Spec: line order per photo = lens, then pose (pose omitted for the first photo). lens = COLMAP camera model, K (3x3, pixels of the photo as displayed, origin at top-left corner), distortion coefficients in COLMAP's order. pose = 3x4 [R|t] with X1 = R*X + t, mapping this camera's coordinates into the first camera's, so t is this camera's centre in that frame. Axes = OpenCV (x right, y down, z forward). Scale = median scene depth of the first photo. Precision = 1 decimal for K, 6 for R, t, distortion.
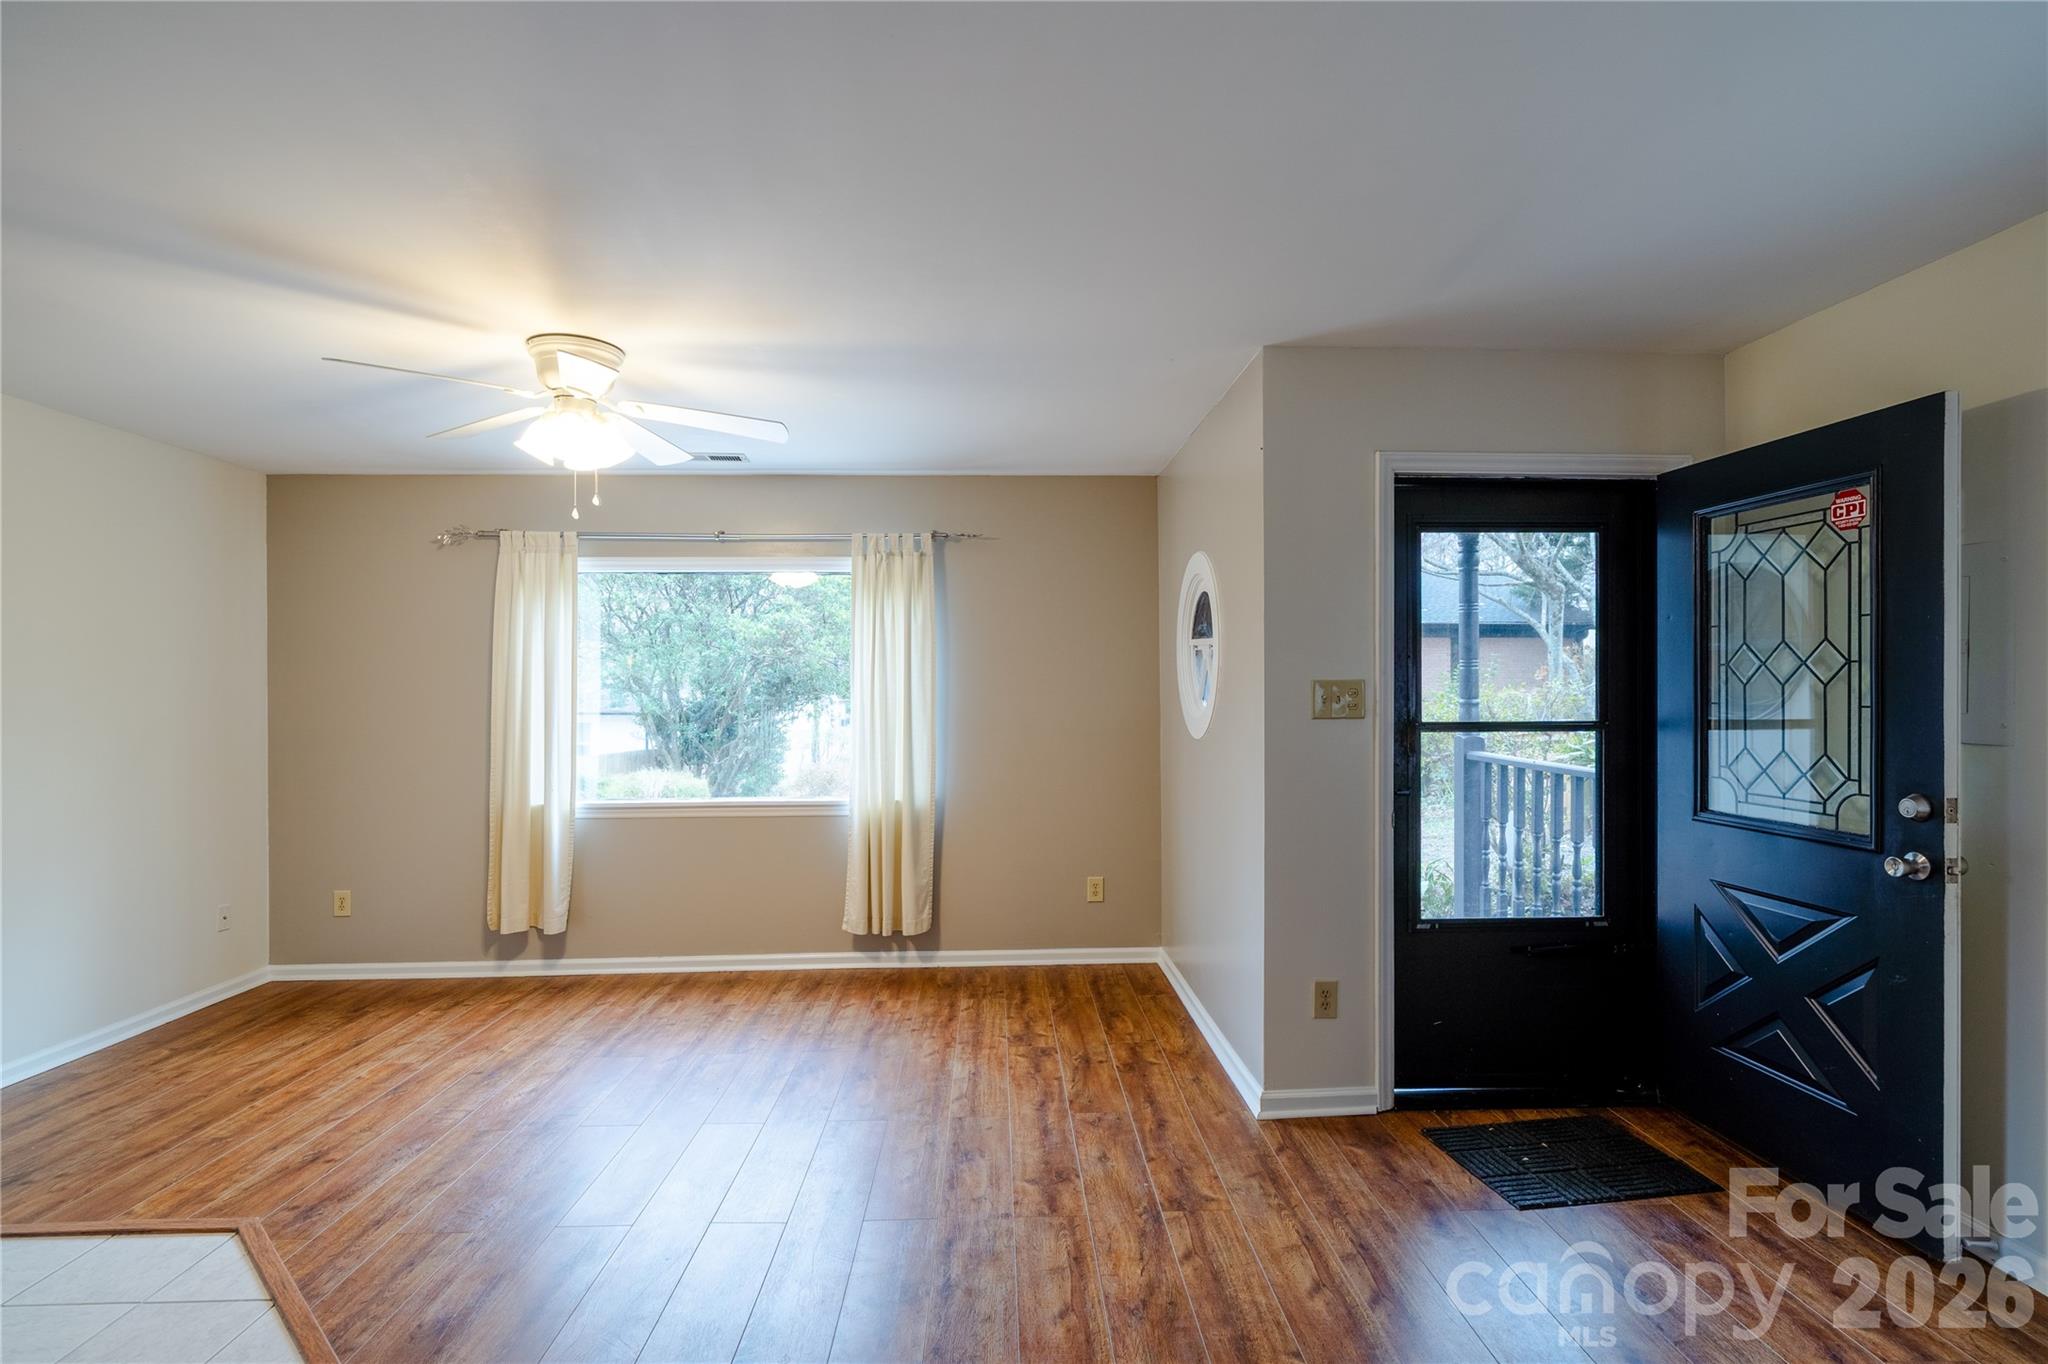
lens RADIAL K [[977.2, 0, 1021.7], [0, 977.2, 691.6], [0, 0, 1]] dist [-0.001558, -0.000915]
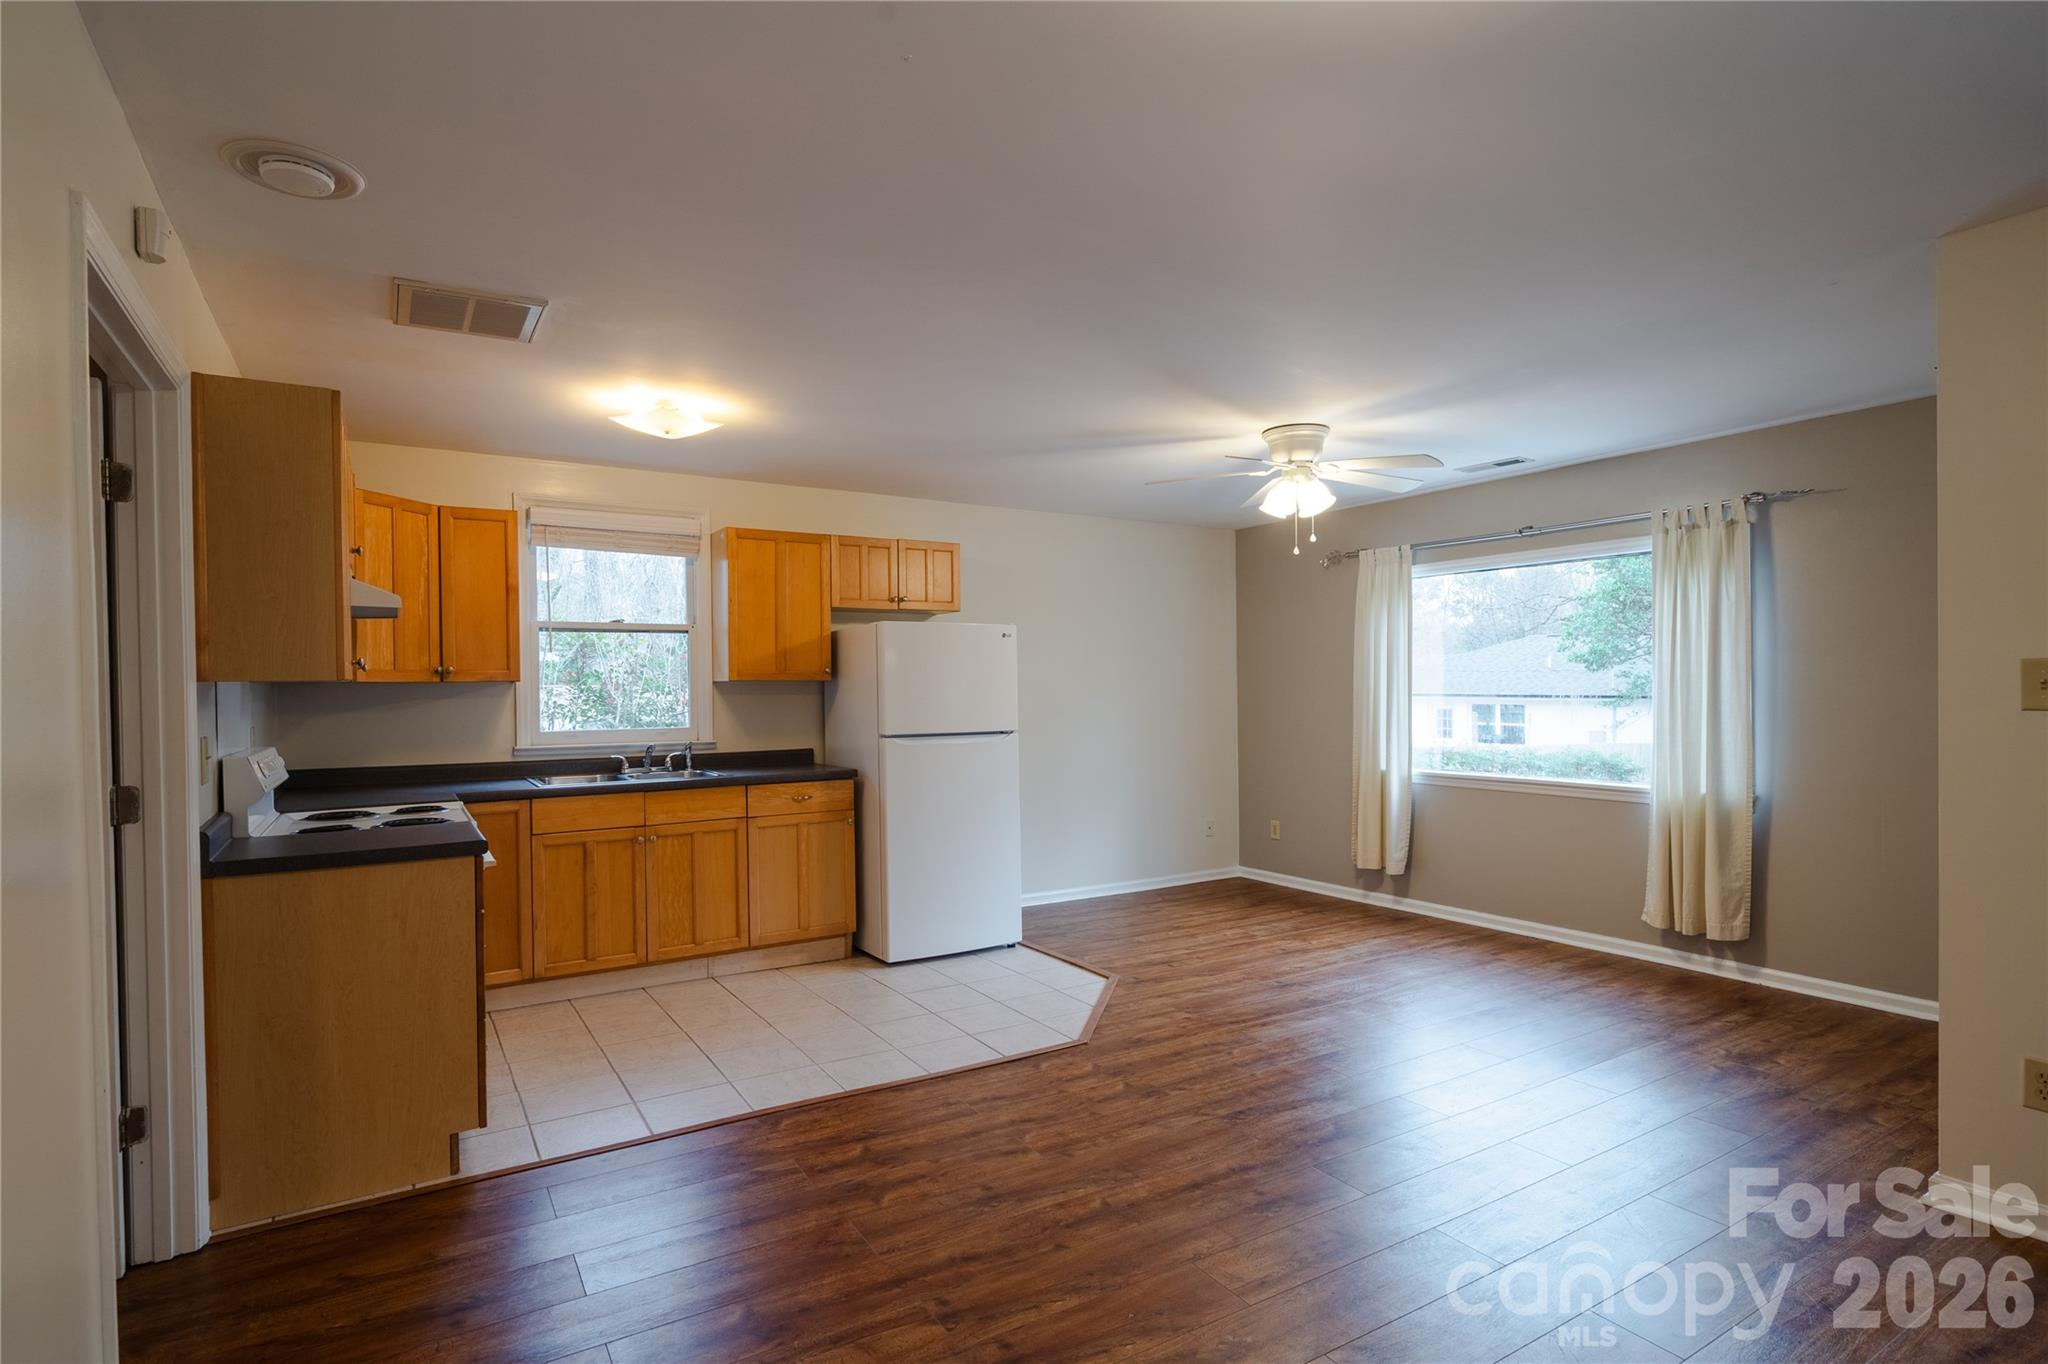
lens RADIAL K [[1019.3, 0, 1024.7], [0, 1019.3, 691.2], [0, 0, 1]] dist [-0.000296, -0.000488]
pose [[0.498813, 0.004713, -0.866697, 0.396677], [0.009790, 0.999891, 0.011072, -0.001486], [0.866654, -0.014008, 0.498713, -0.038073]]
